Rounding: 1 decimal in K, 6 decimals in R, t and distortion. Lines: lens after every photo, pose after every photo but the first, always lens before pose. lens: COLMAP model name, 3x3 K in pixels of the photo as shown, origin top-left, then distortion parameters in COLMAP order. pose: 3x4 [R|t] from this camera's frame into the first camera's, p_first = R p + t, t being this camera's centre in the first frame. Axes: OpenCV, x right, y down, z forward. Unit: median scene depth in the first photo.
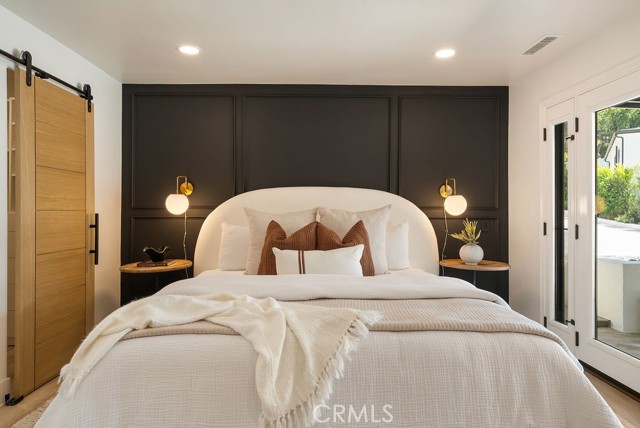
lens RADIAL K [[428.6, 0, 320.0], [0, 428.6, 214.0], [0, 0, 1]] dist [-0.000810, -0.000424]
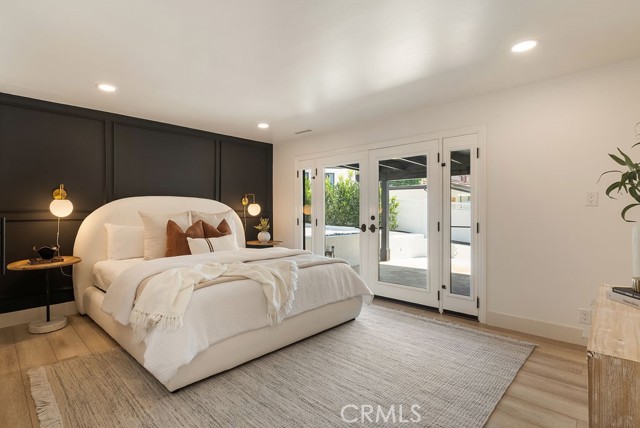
lens RADIAL K [[305.2, 0, 321.7], [0, 305.2, 218.9], [0, 0, 1]] dist [-0.000541, 0.000162]
pose [[0.713092, -0.019604, 0.700796, -0.396632], [0.009289, 0.999785, 0.018516, -0.003426], [-0.701009, -0.006694, 0.713121, -0.087759]]
